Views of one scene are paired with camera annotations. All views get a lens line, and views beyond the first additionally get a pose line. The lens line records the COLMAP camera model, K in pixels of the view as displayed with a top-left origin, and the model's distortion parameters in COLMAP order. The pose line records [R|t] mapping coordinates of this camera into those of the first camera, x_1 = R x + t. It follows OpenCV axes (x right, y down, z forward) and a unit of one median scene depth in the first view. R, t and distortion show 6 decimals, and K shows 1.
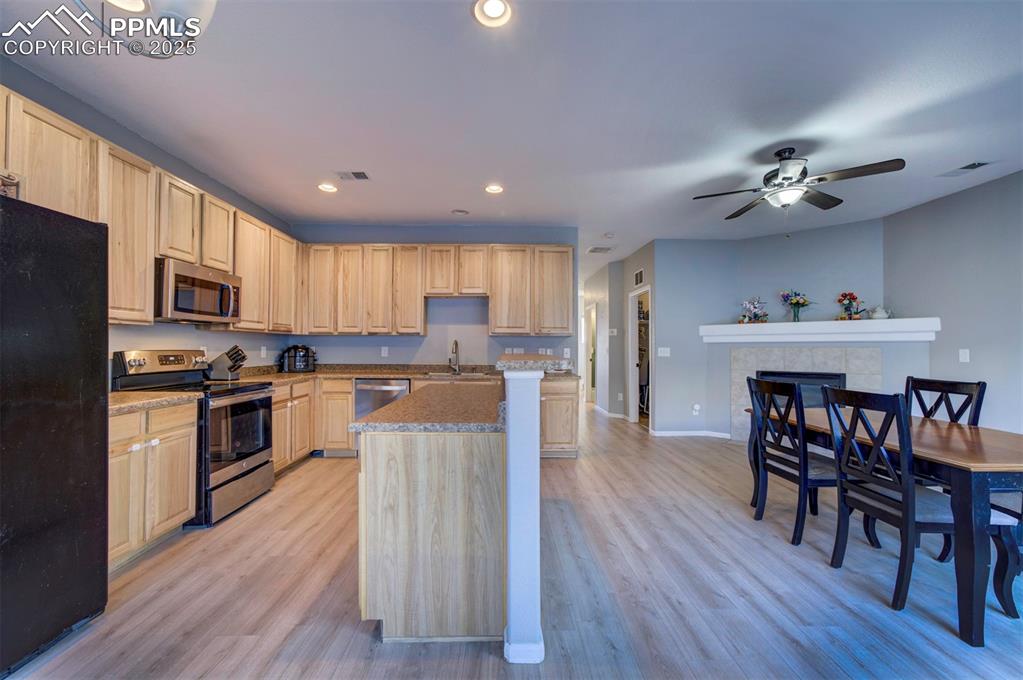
lens RADIAL K [[405.3, 0, 510.1], [0, 405.3, 341.9], [0, 0, 1]] dist [-0.000644, 0.000737]
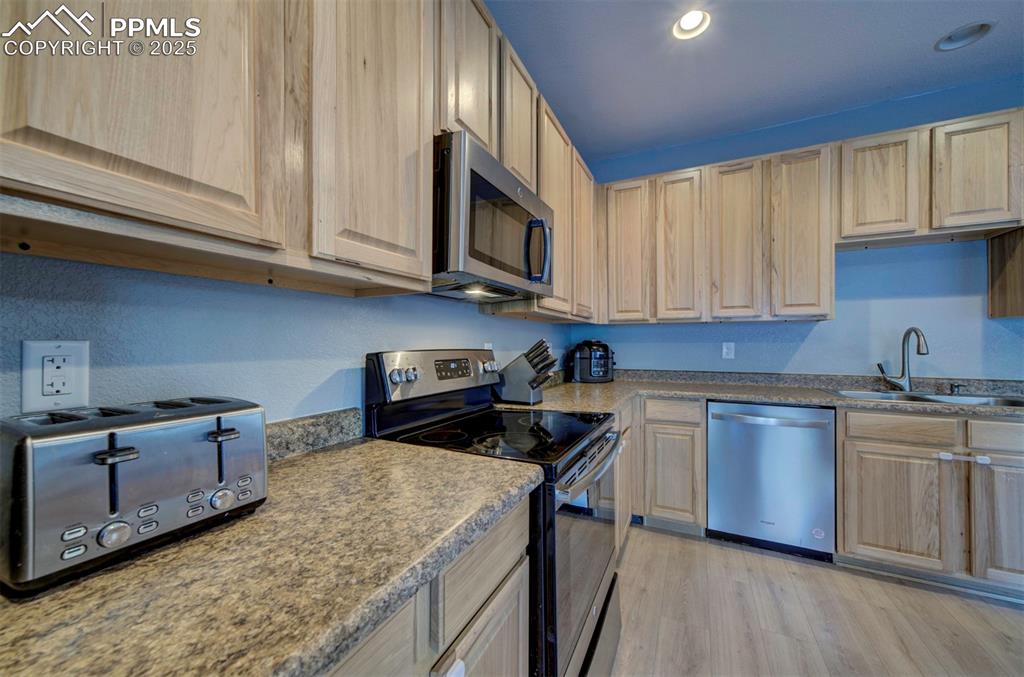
lens RADIAL K [[380.3, 0, 507.4], [0, 380.3, 340.7], [0, 0, 1]] dist [-0.000600, -0.000387]
pose [[0.883546, -0.006902, -0.468294, -0.472225], [0.008891, 0.999958, 0.002036, 0.007377], [0.468260, -0.005963, 0.883571, 0.519201]]
